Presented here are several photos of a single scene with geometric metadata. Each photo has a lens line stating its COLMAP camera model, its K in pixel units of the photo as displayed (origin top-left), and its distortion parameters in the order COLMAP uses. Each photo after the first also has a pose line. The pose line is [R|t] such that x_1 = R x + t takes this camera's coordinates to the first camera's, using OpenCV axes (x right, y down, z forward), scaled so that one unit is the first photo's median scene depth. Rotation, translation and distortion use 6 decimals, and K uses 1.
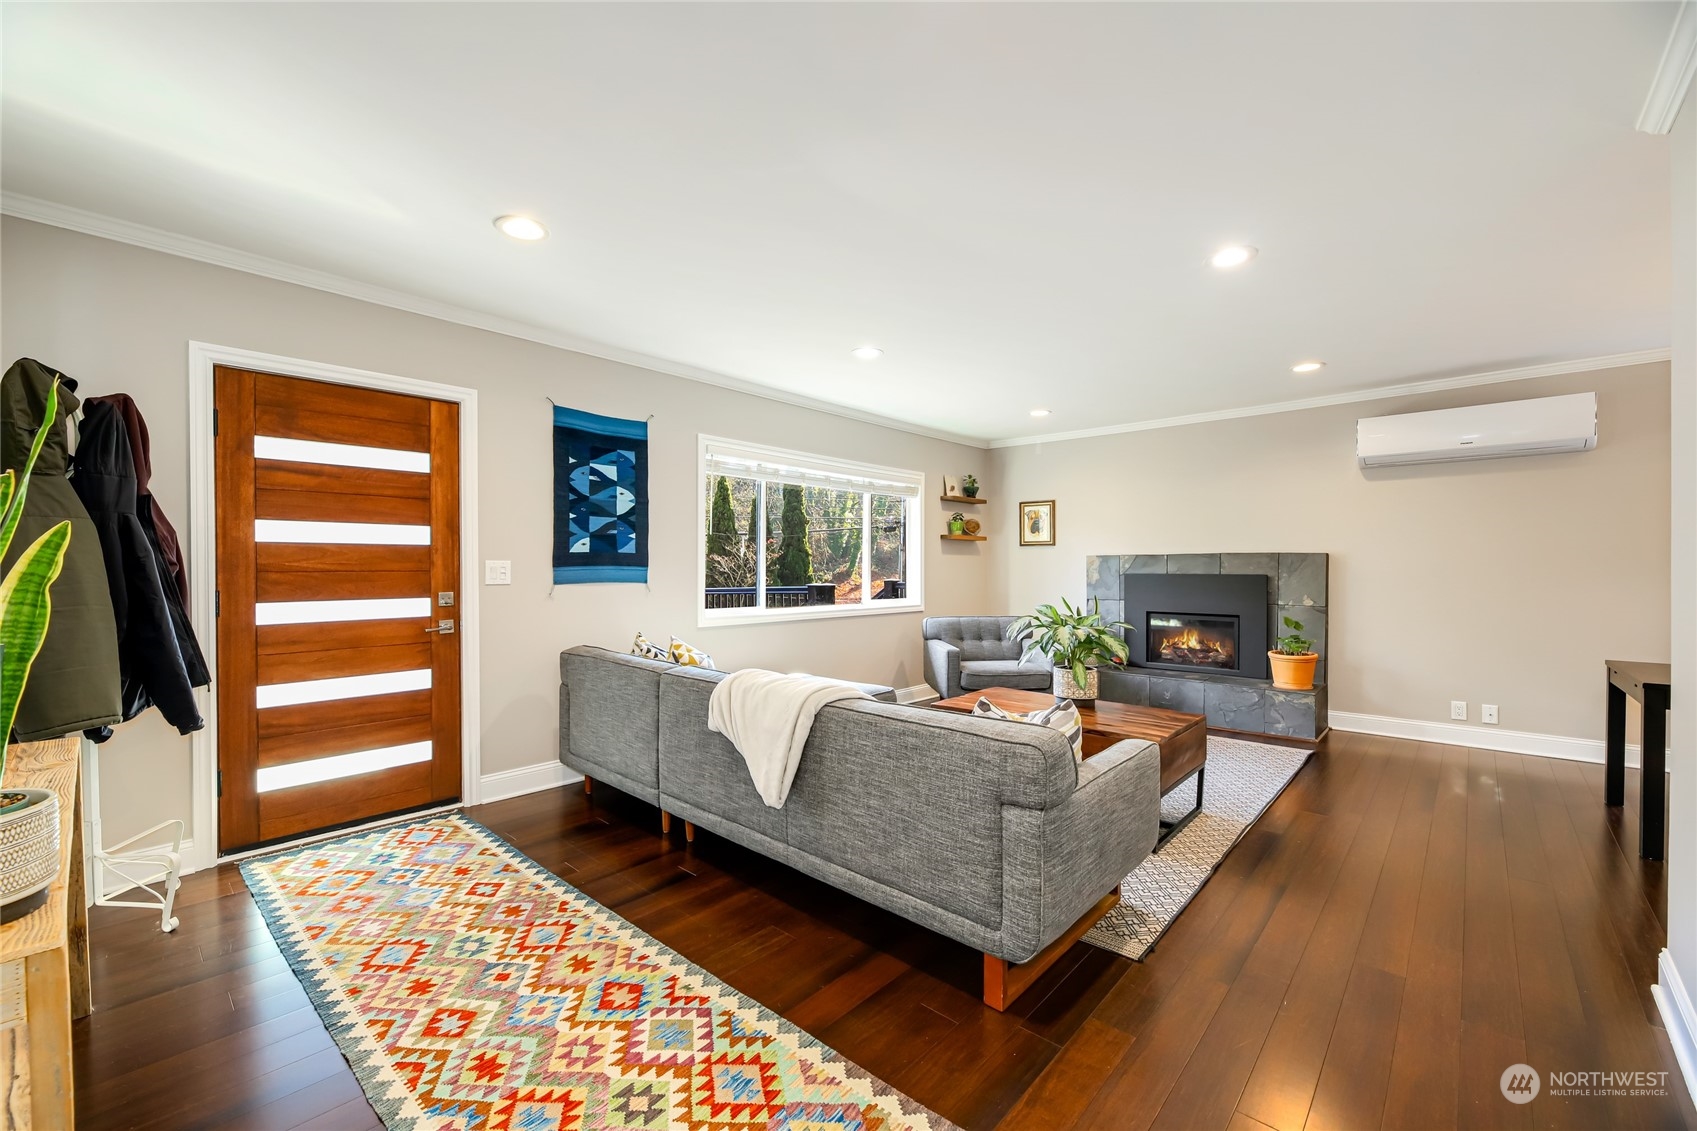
lens RADIAL K [[680.9, 0, 845.8], [0, 680.9, 575.1], [0, 0, 1]] dist [-0.001512, -0.000212]
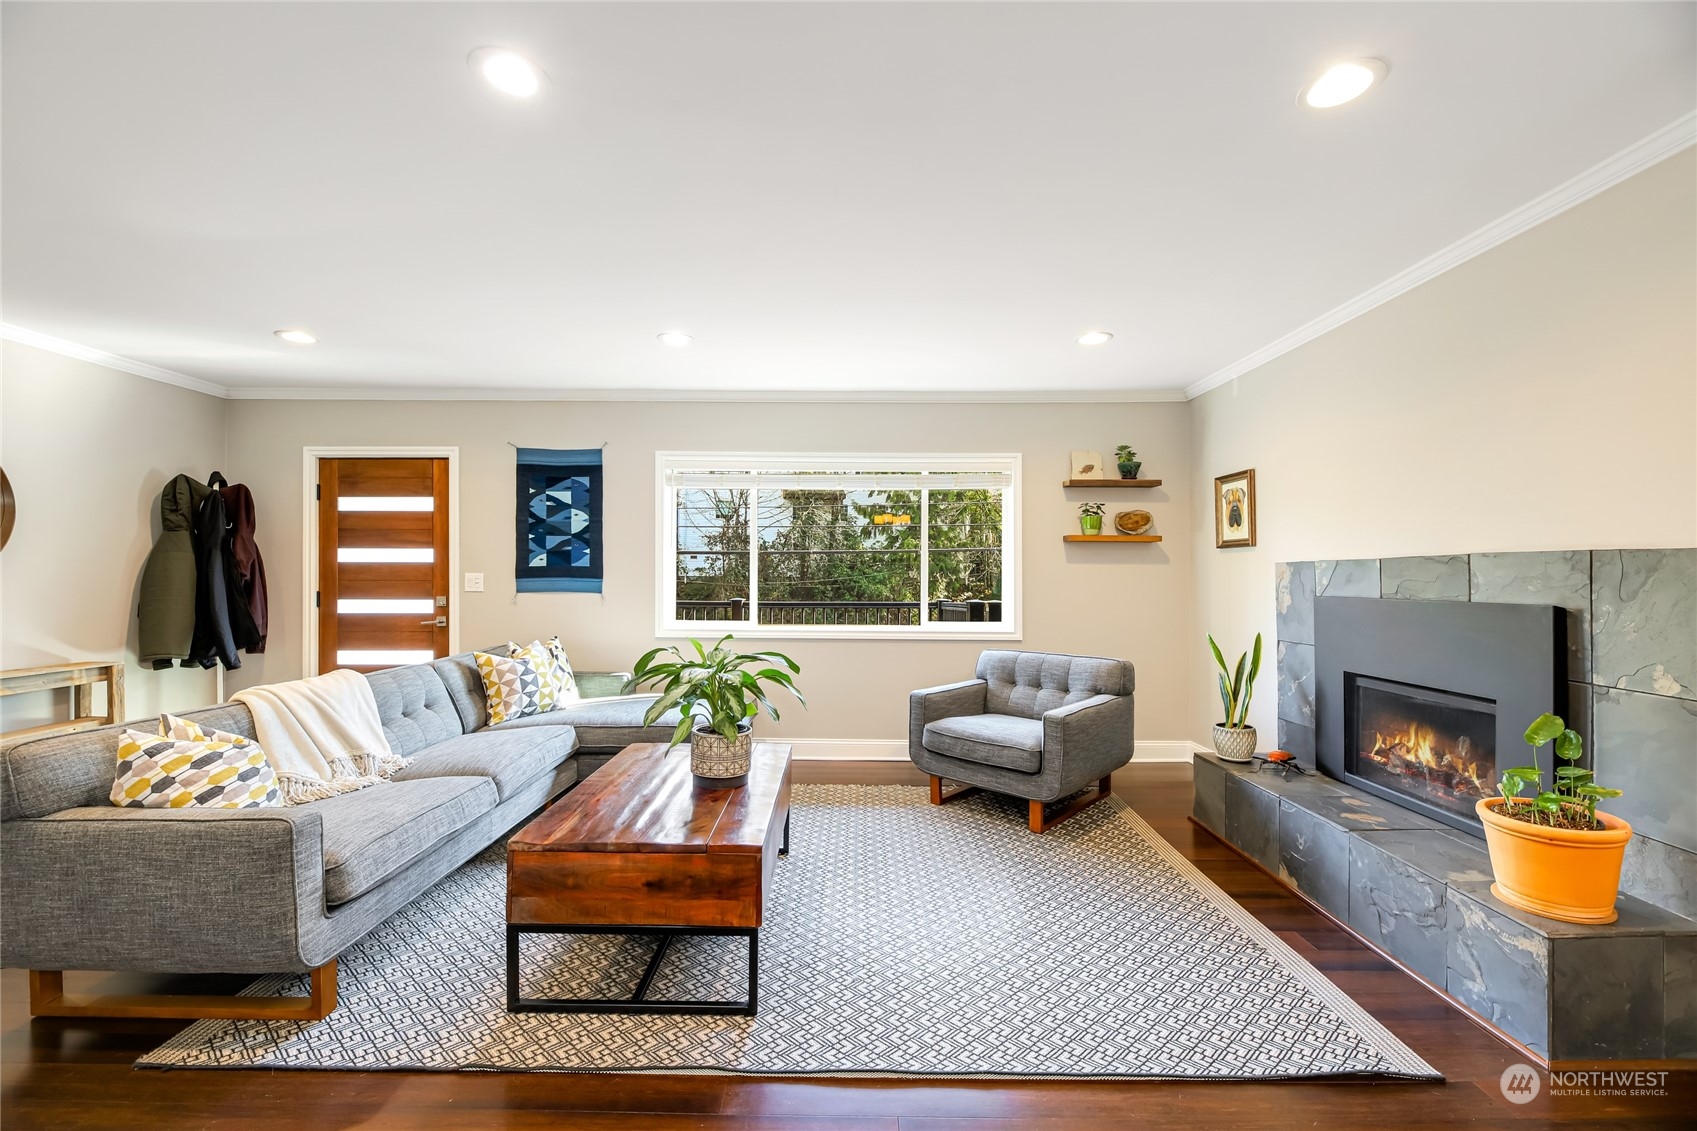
lens RADIAL K [[703.3, 0, 848.5], [0, 703.3, 565.5], [0, 0, 1]] dist [0.003468, 0.000257]
pose [[0.671287, -0.009722, -0.741134, 0.873813], [-0.013917, 0.999572, -0.025718, -0.010167], [0.741067, 0.027578, 0.670865, 0.559340]]
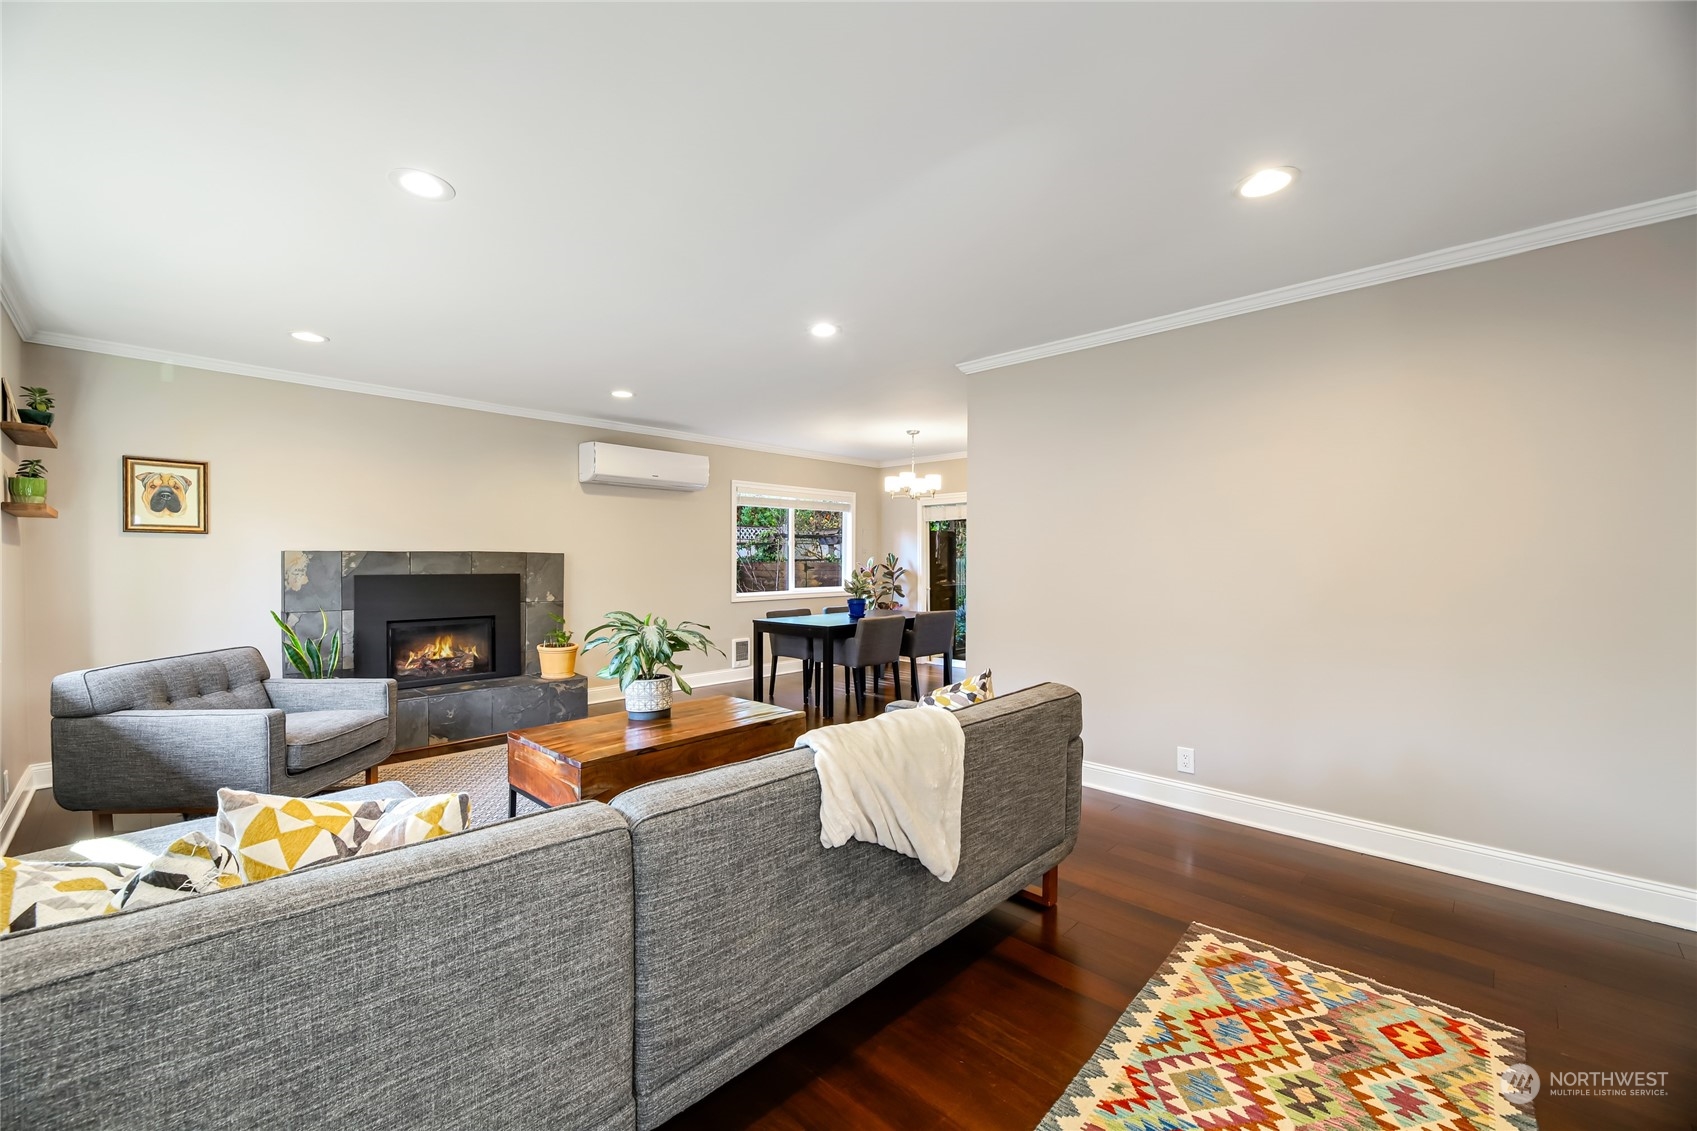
lens RADIAL K [[680.9, 0, 845.8], [0, 680.9, 575.1], [0, 0, 1]] dist [-0.001512, -0.000212]
pose [[0.032516, -0.018528, 0.999299, -0.520047], [0.014193, 0.999736, 0.018074, -0.013167], [-0.999370, 0.013595, 0.032770, 0.641795]]
